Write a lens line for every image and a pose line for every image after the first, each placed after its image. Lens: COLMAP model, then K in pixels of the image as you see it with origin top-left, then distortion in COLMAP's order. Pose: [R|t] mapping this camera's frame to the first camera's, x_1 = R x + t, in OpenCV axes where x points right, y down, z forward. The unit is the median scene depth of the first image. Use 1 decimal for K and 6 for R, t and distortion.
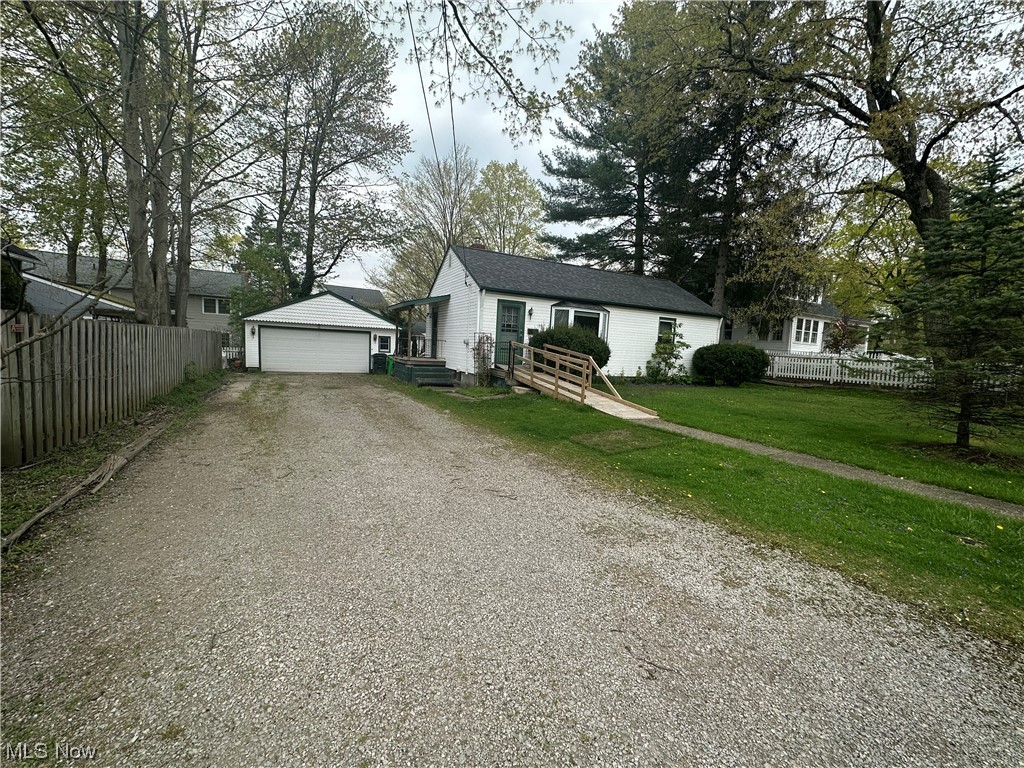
lens RADIAL K [[408.1, 0, 512.0], [0, 408.1, 384.0], [0, 0, 1]] dist [-0.002220, 0.000601]
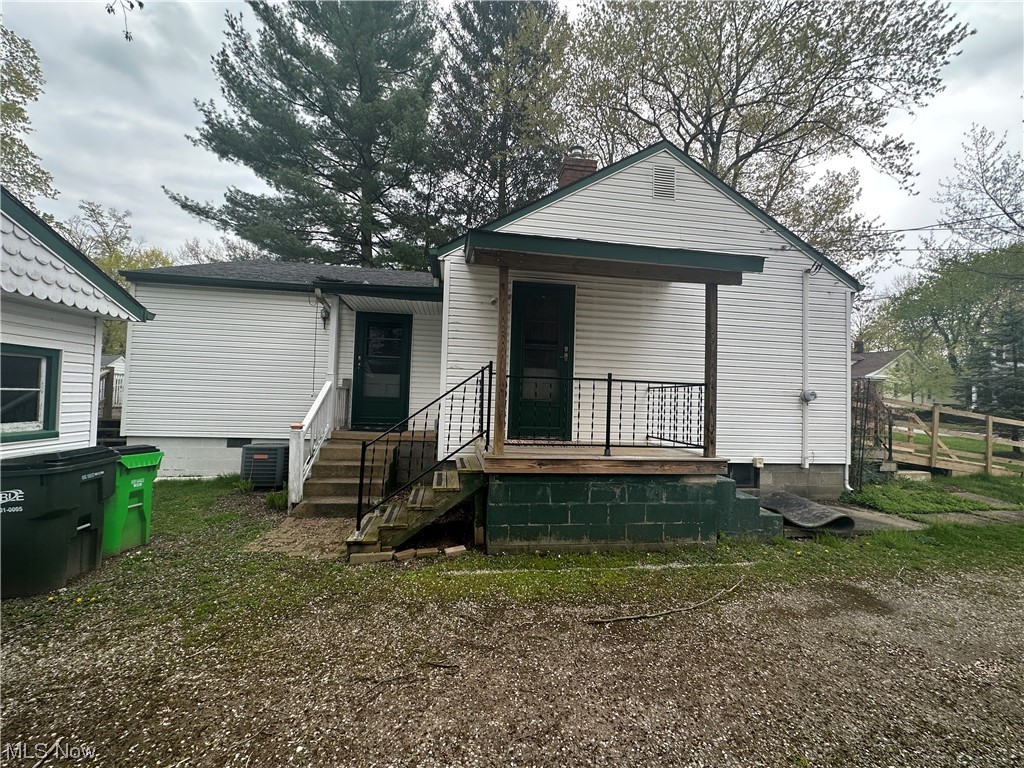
lens RADIAL K [[408.1, 0, 512.0], [0, 408.1, 384.0], [0, 0, 1]] dist [-0.002220, 0.000601]
pose [[0.317752, -0.003015, 0.948169, -0.421157], [0.073758, 0.997043, -0.021548, -0.084172], [-0.945301, 0.076782, 0.317034, 0.766963]]
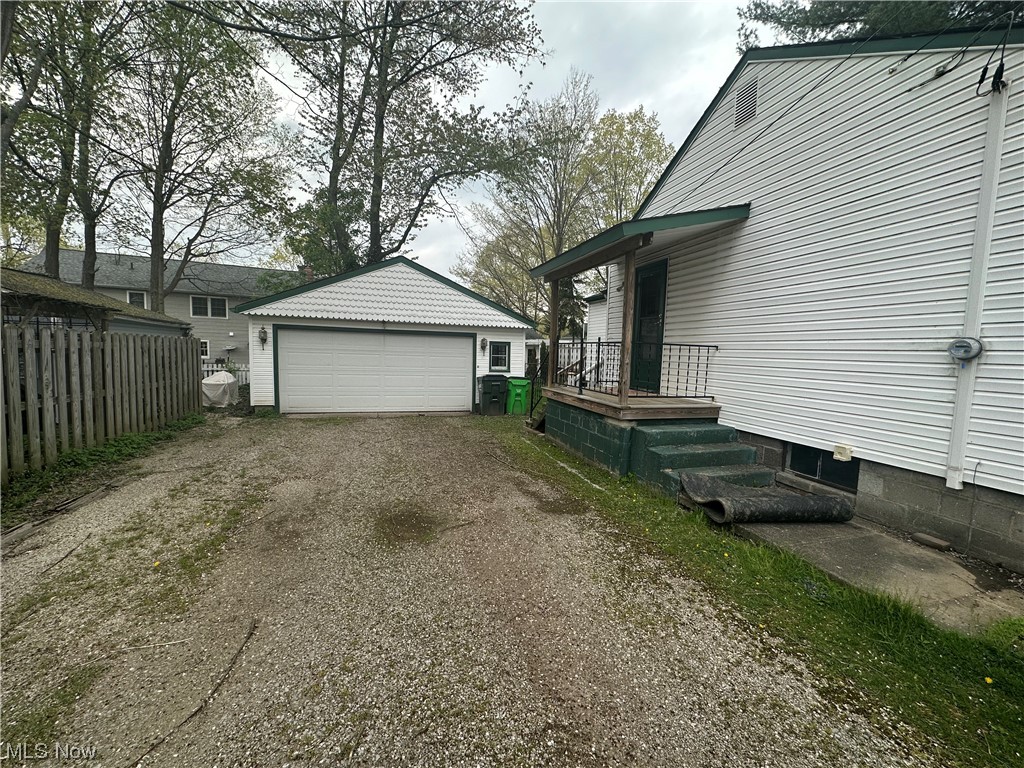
lens RADIAL K [[408.1, 0, 512.0], [0, 408.1, 384.0], [0, 0, 1]] dist [-0.002220, 0.000601]
pose [[0.986401, -0.006280, -0.164236, -0.212941], [0.002604, 0.999741, -0.022591, -0.050476], [0.164336, 0.021857, 0.986162, 0.484037]]
